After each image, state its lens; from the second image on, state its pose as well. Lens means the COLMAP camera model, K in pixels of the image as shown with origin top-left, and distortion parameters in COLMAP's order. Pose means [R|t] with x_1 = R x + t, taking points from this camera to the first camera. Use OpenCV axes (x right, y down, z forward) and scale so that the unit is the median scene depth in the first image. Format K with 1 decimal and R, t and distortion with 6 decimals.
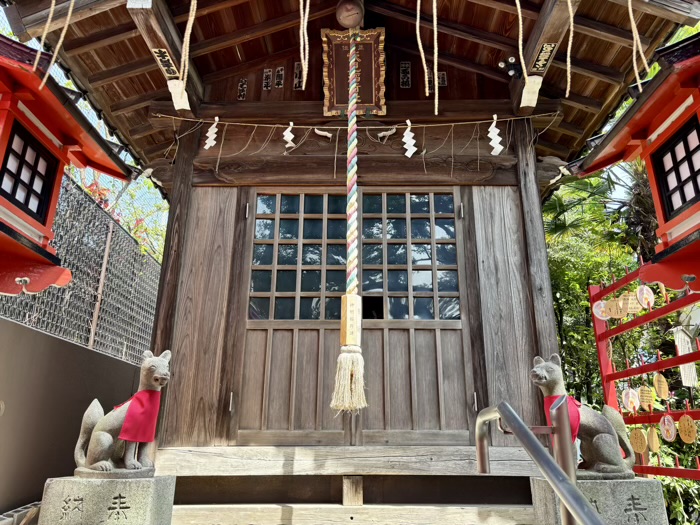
lens RADIAL K [[529.3, 0, 351.4], [0, 529.3, 263.1], [0, 0, 1]] dist [0.057971, -0.064117]
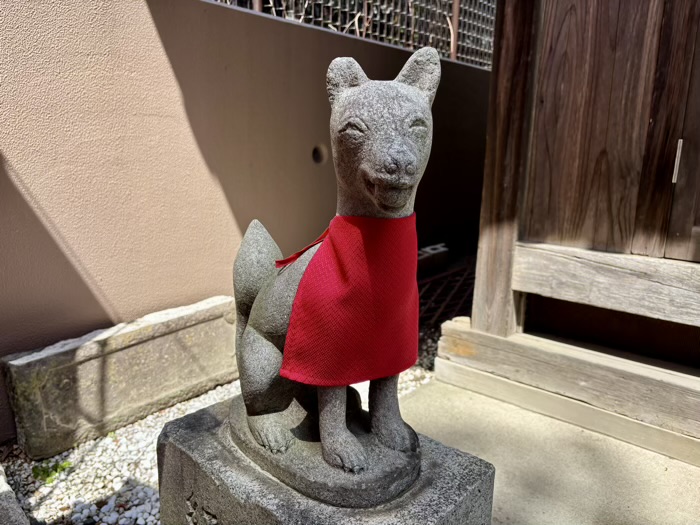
lens RADIAL K [[529.3, 0, 350.8], [0, 529.3, 264.6], [0, 0, 1]] dist [0.057971, -0.064117]
pose [[0.755822, 0.147978, -0.637837, -0.135942], [0.200856, 0.874766, 0.440955, 0.091083], [0.623210, -0.461396, 0.631445, 0.523039]]
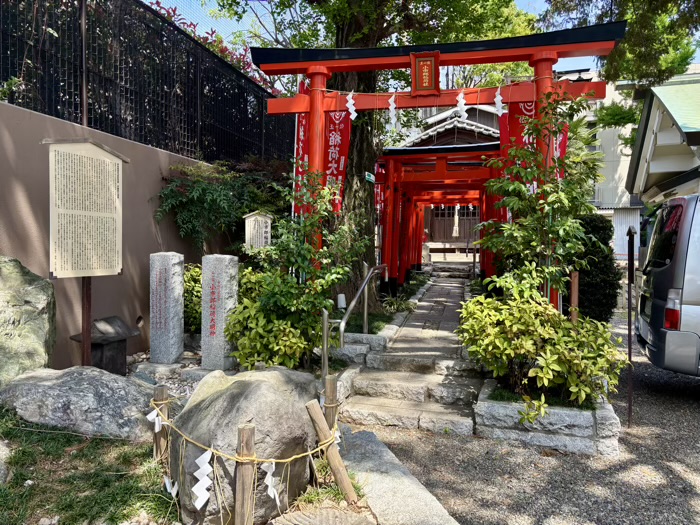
lens RADIAL K [[529.3, 0, 349.7], [0, 529.3, 262.7], [0, 0, 1]] dist [0.057971, -0.064117]
pose [[0.961470, 0.008047, -0.274793, 0.535622], [0.090577, 0.934486, 0.344284, -1.726093], [0.259561, -0.355909, 0.897751, -5.093575]]
